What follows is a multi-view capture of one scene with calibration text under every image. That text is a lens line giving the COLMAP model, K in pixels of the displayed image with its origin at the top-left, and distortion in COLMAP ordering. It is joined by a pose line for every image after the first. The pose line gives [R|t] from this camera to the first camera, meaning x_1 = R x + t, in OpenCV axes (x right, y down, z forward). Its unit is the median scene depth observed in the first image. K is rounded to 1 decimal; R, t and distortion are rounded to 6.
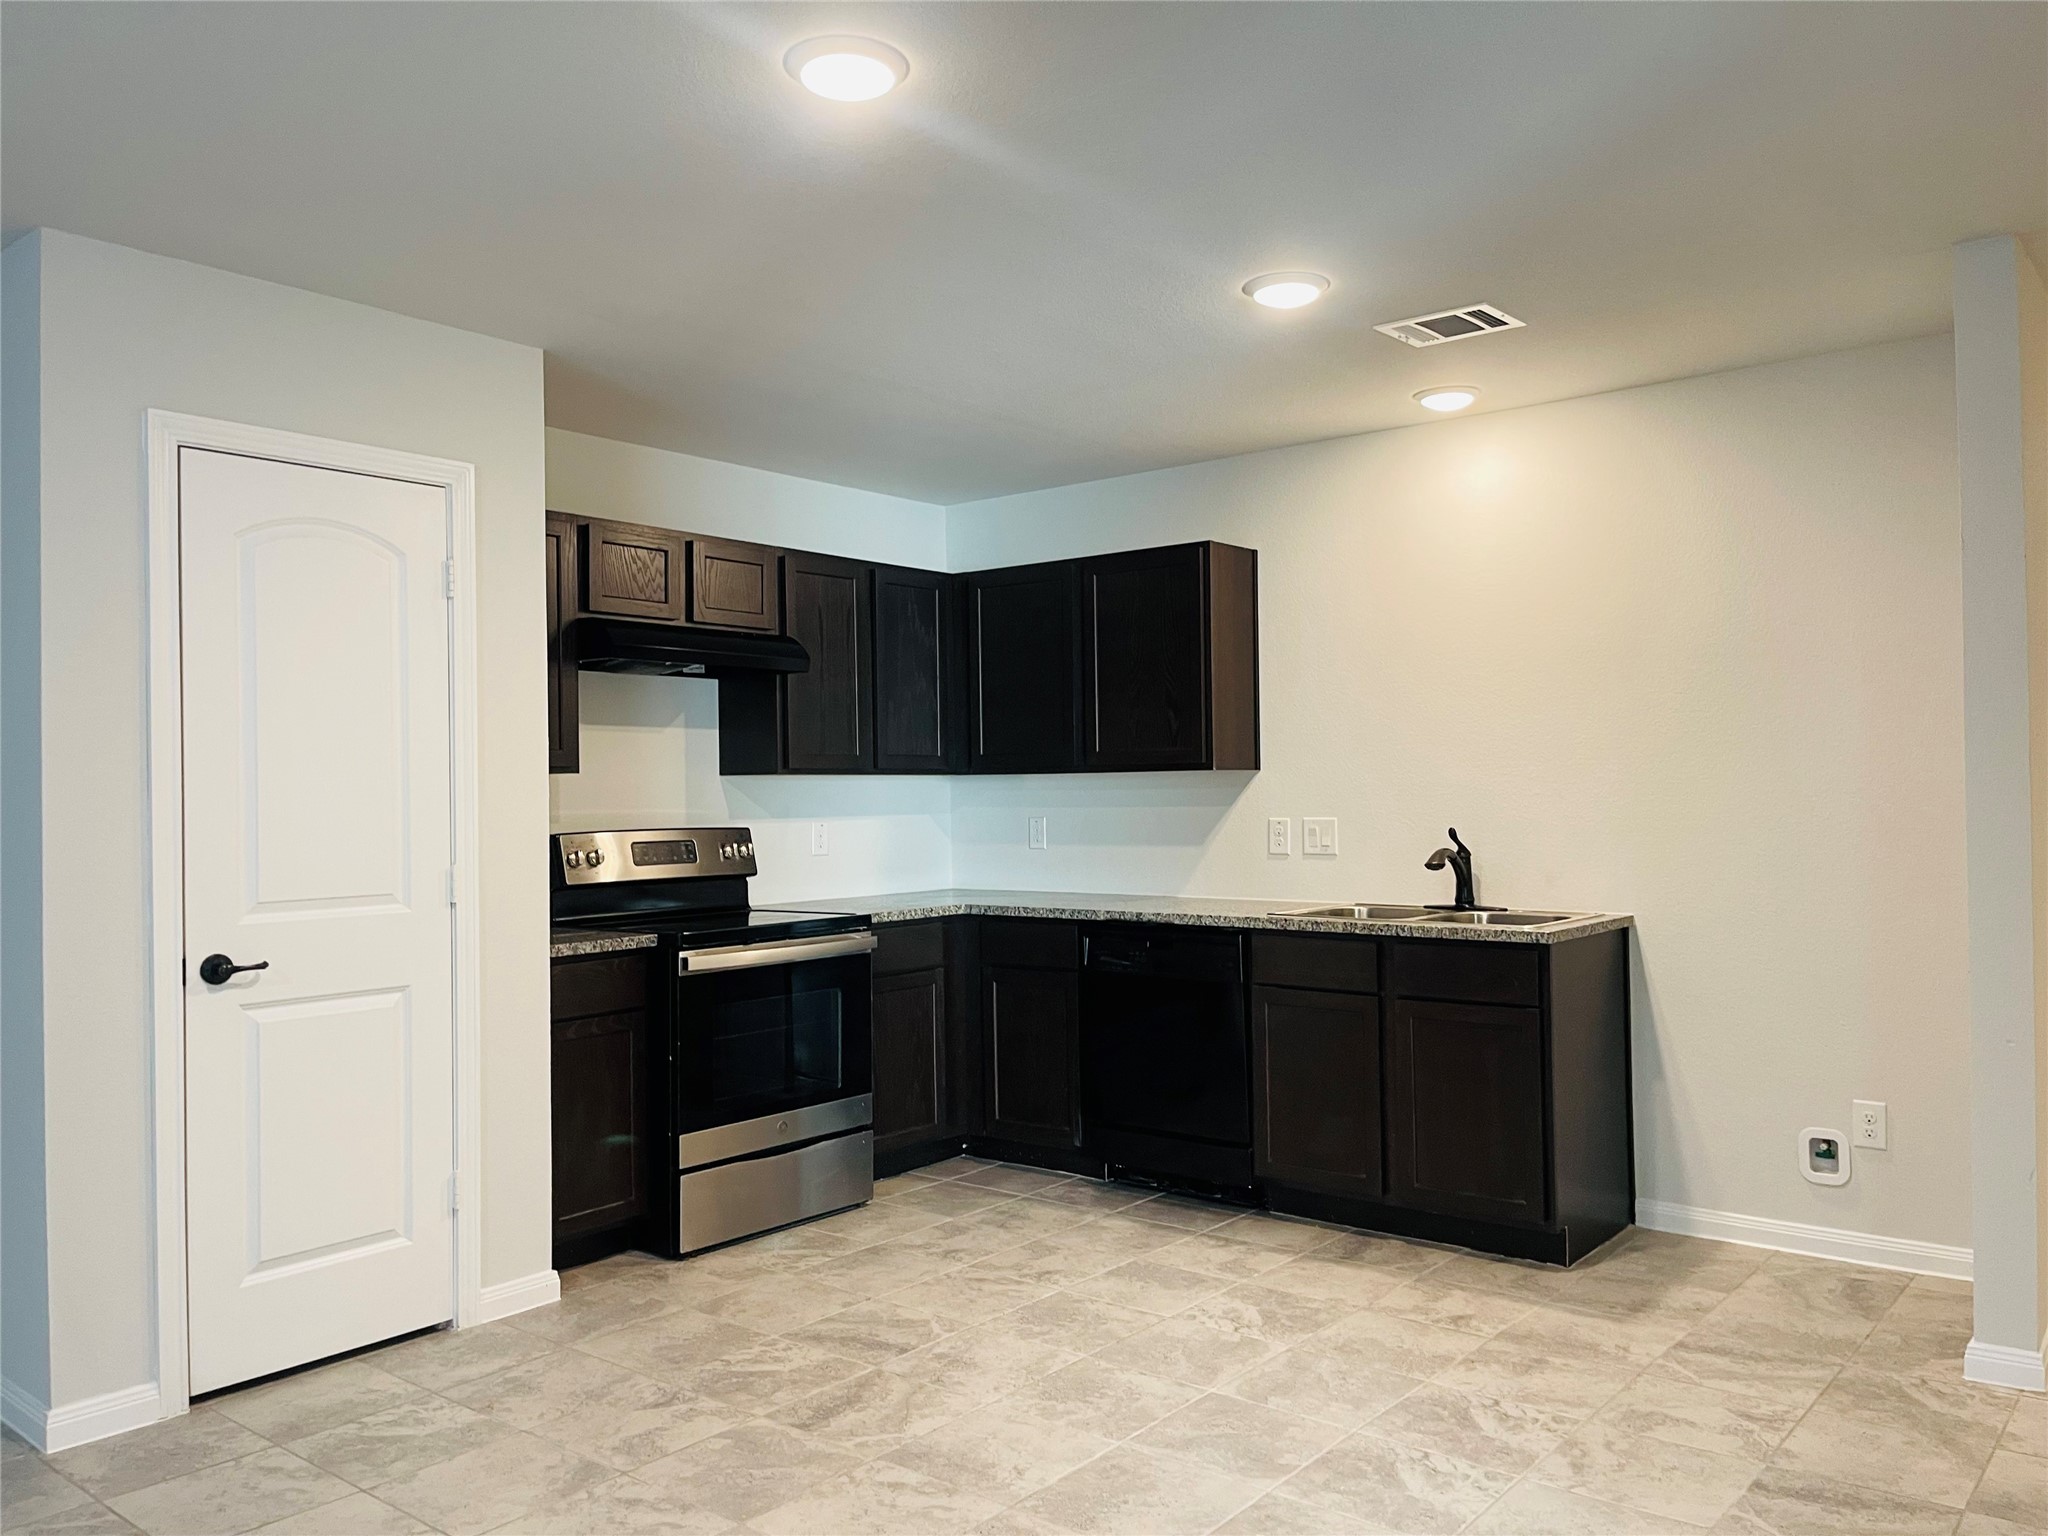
lens RADIAL K [[1544.4, 0, 1031.1], [0, 1544.4, 767.8], [0, 0, 1]] dist [0.084073, -0.110332]
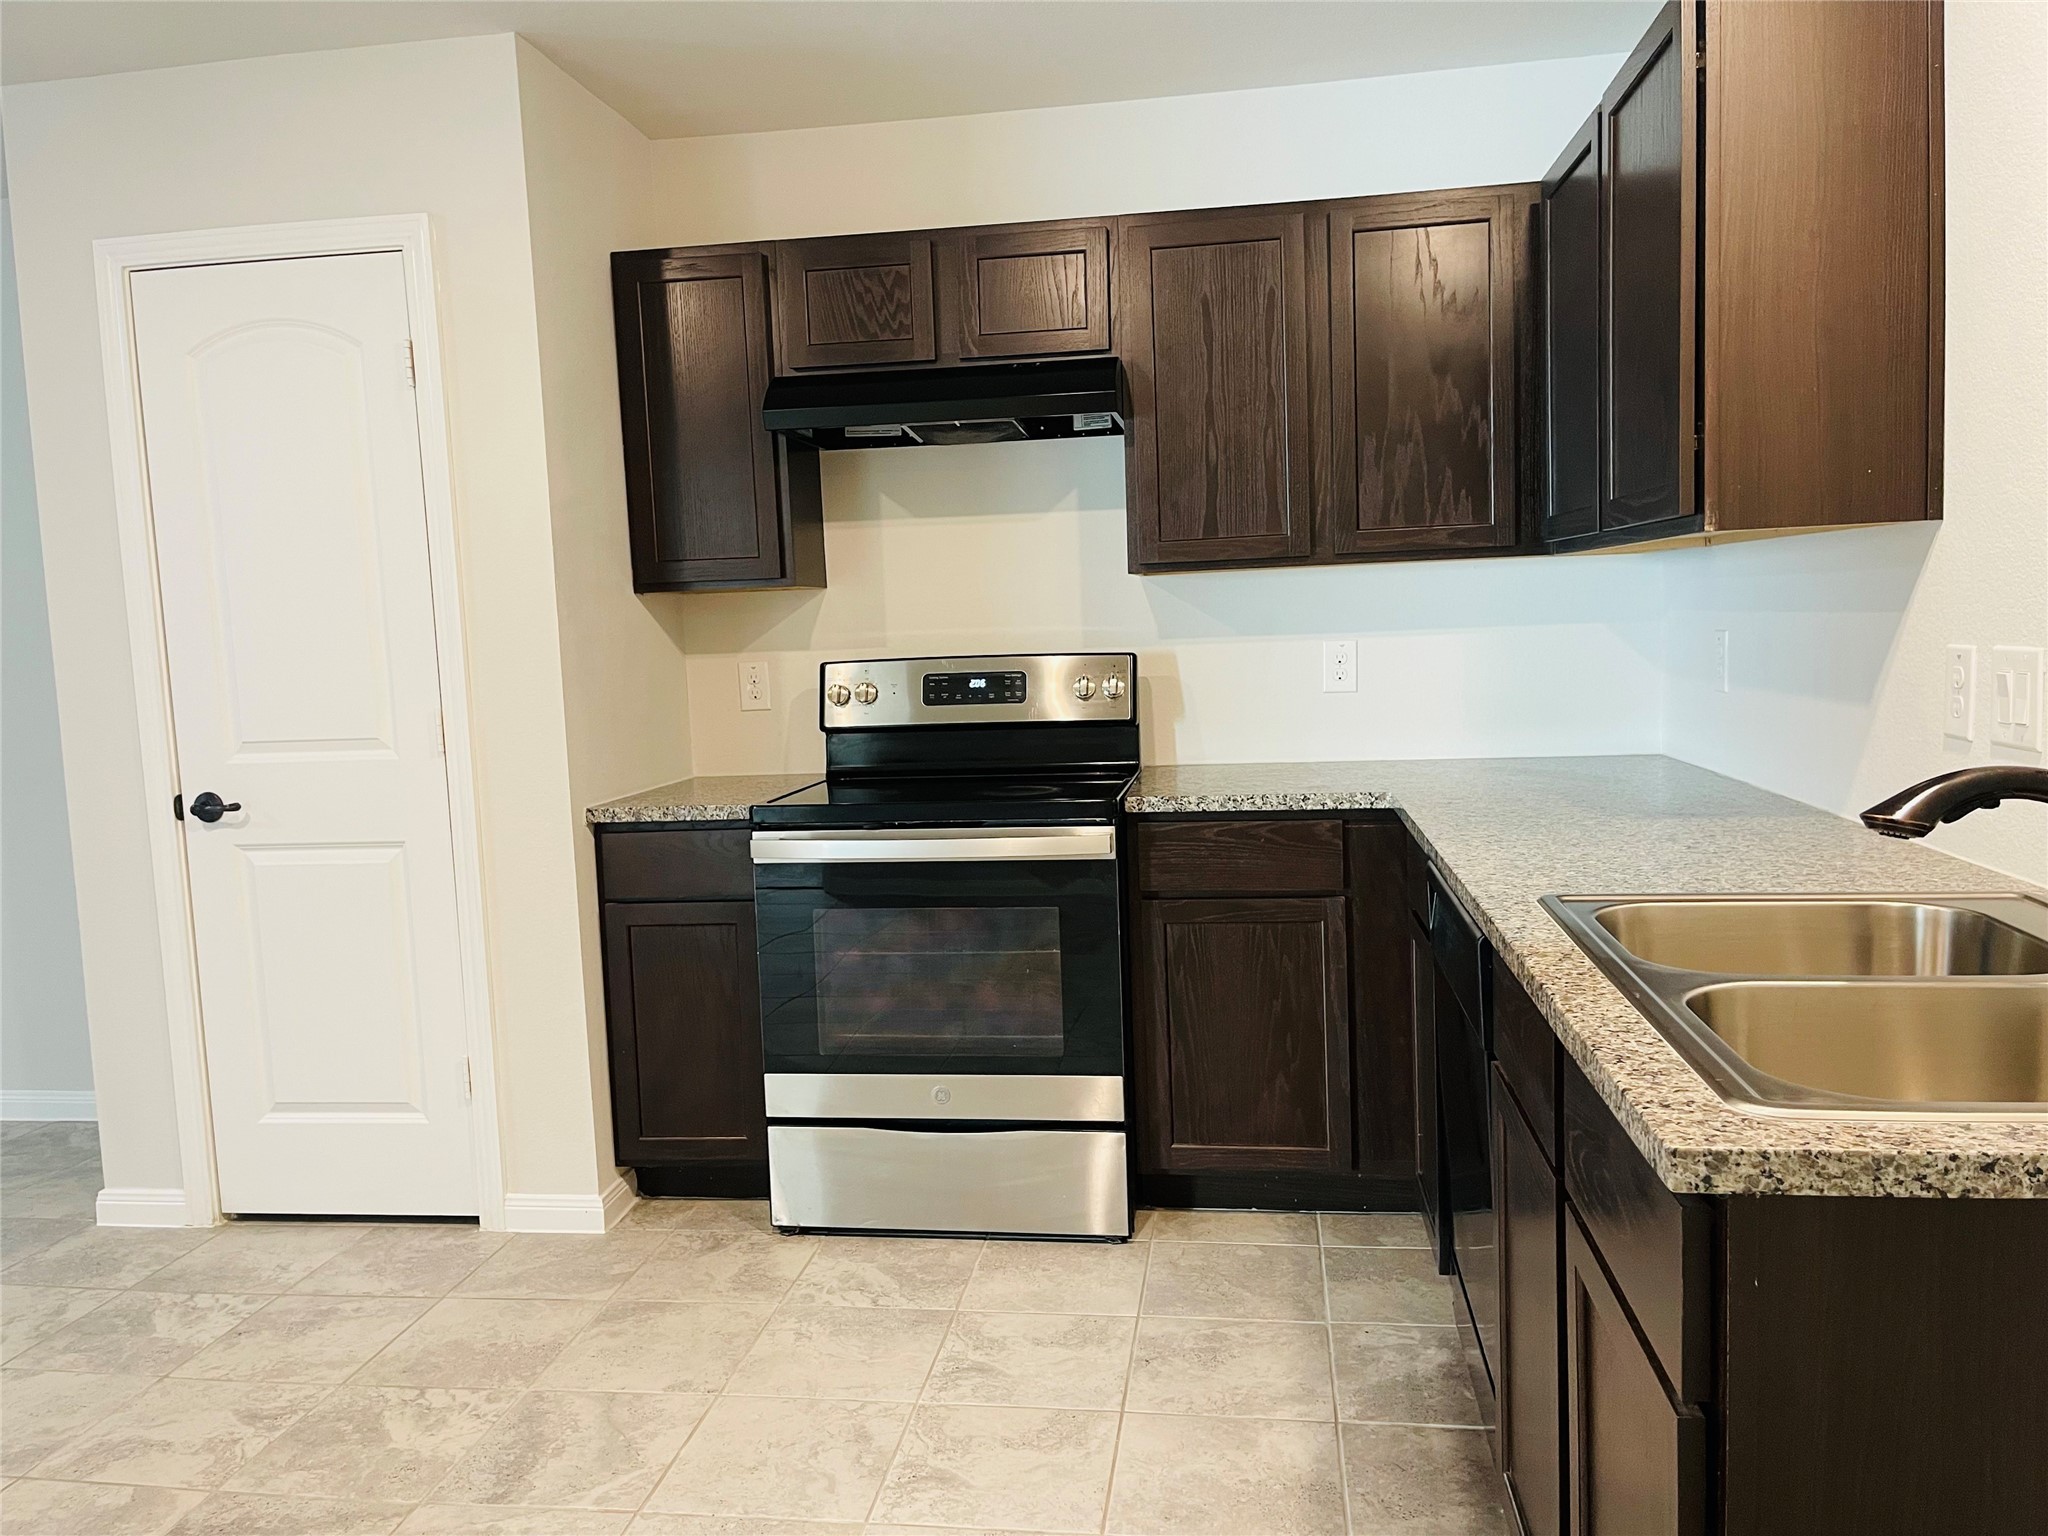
lens RADIAL K [[1544.4, 0, 1027.3], [0, 1544.4, 773.1], [0, 0, 1]] dist [0.084073, -0.110332]
pose [[0.514366, 0.080404, -0.853793, 0.482761], [0.044762, 0.991721, 0.120360, 0.008969], [0.856402, -0.100126, 0.506509, 0.770772]]
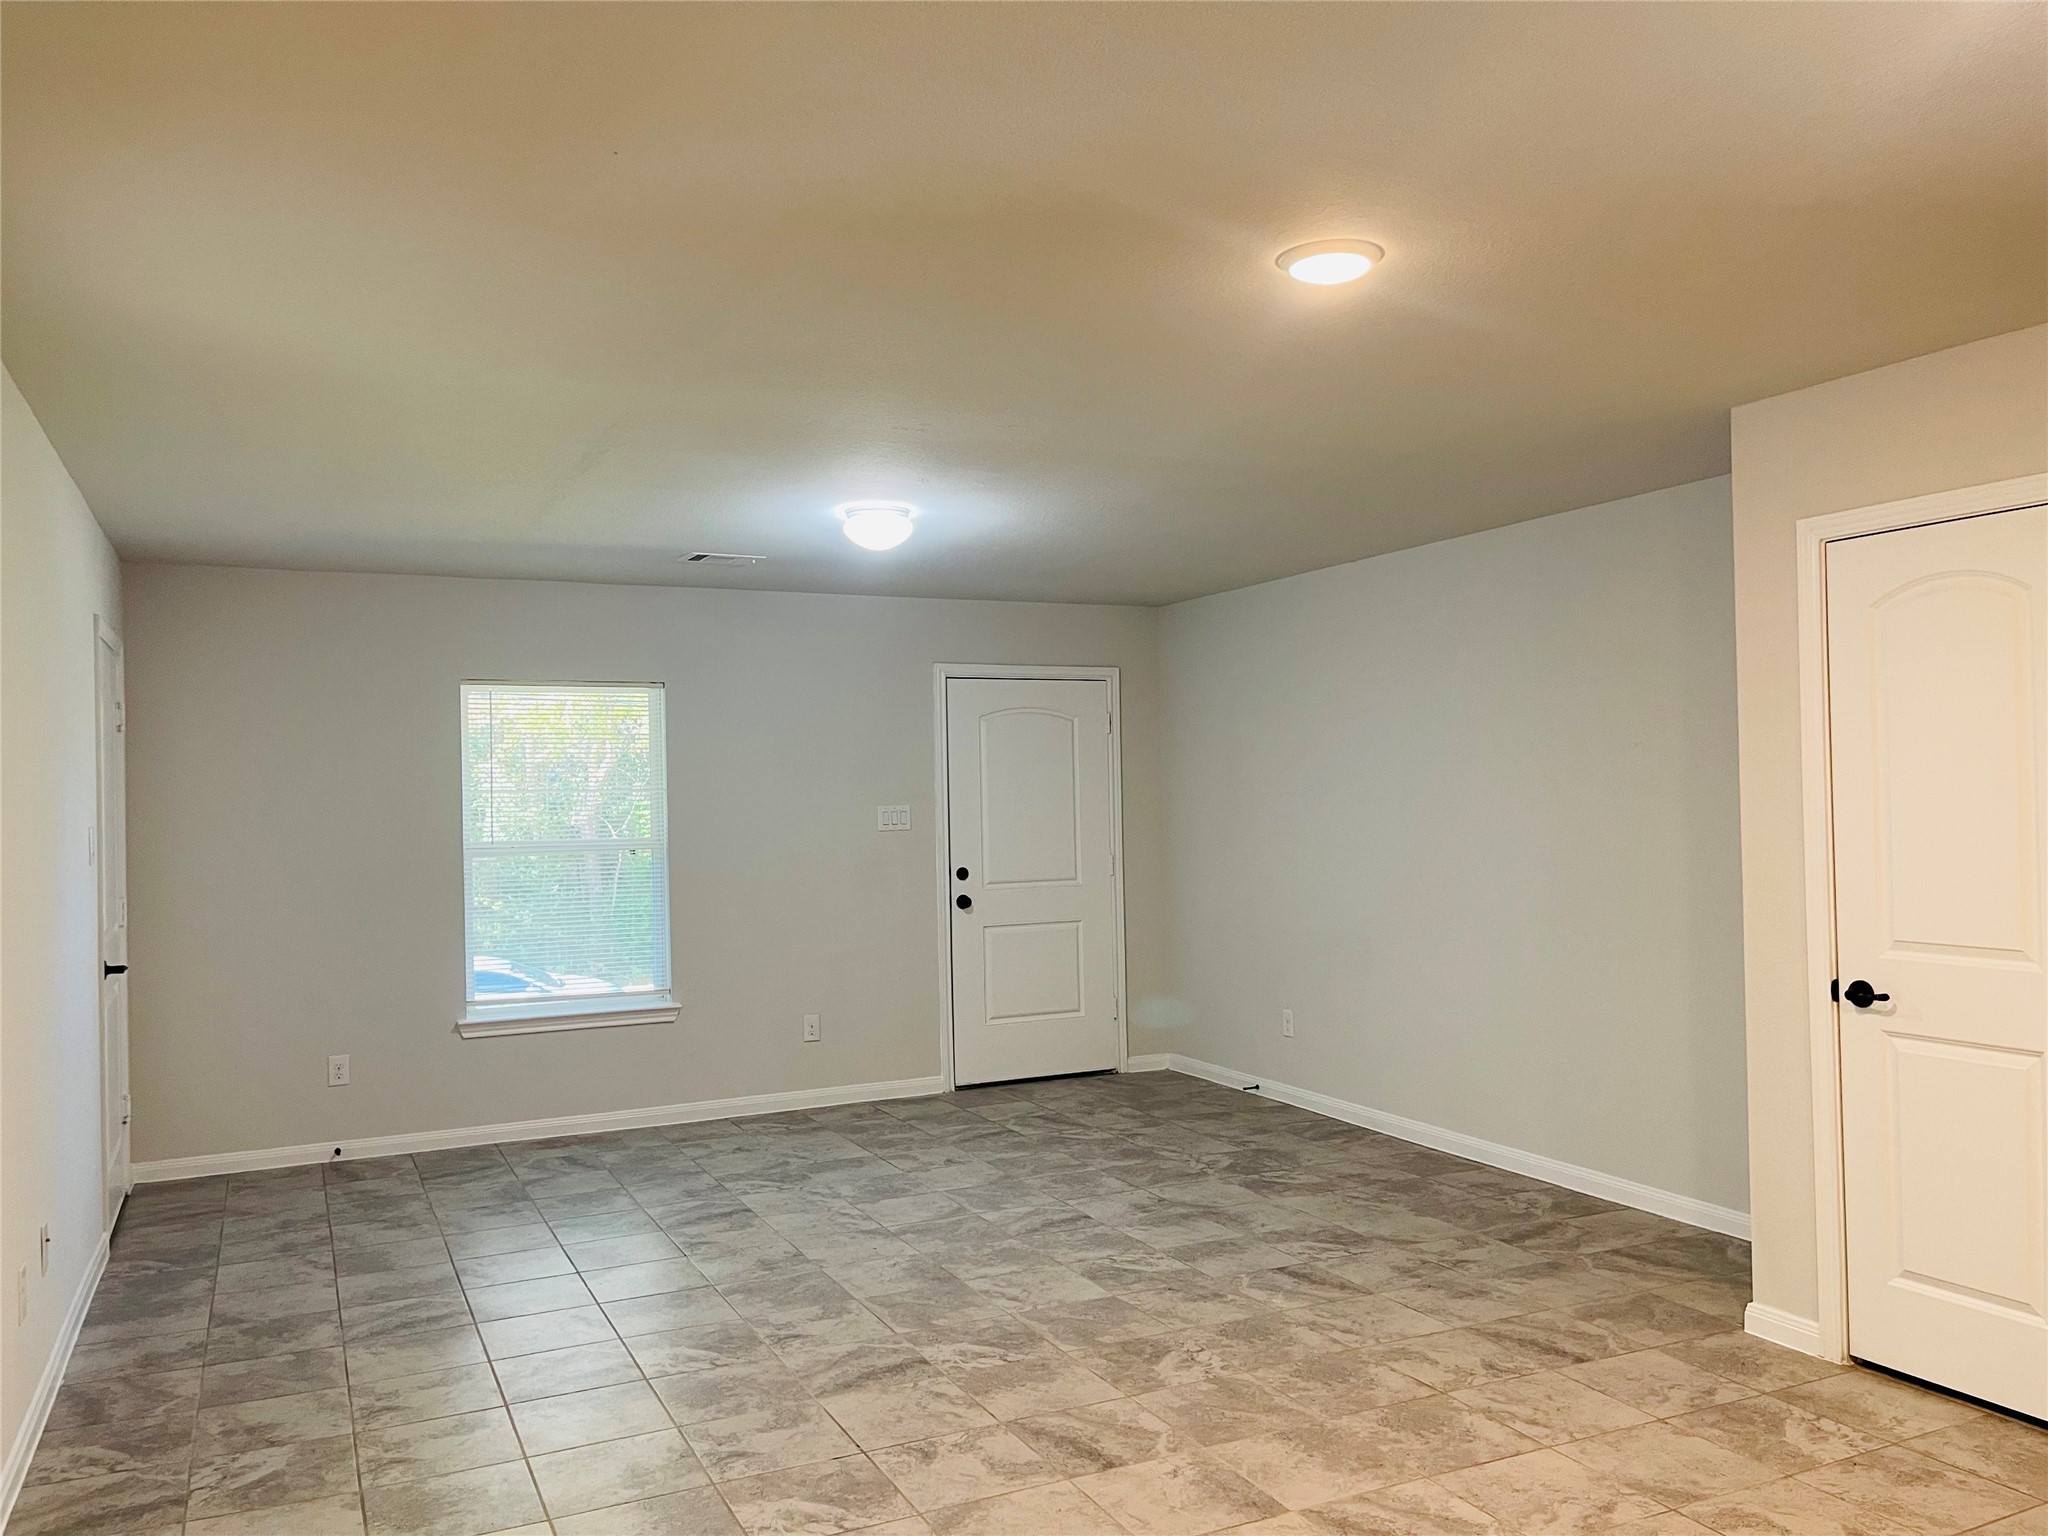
lens RADIAL K [[1544.4, 0, 1013.9], [0, 1544.4, 781.1], [0, 0, 1]] dist [0.084073, -0.110332]
pose [[-0.431637, 0.013457, -0.901947, 0.627518], [0.038920, 0.999235, -0.003717, -0.036955], [0.901207, -0.036708, -0.431831, 0.770488]]
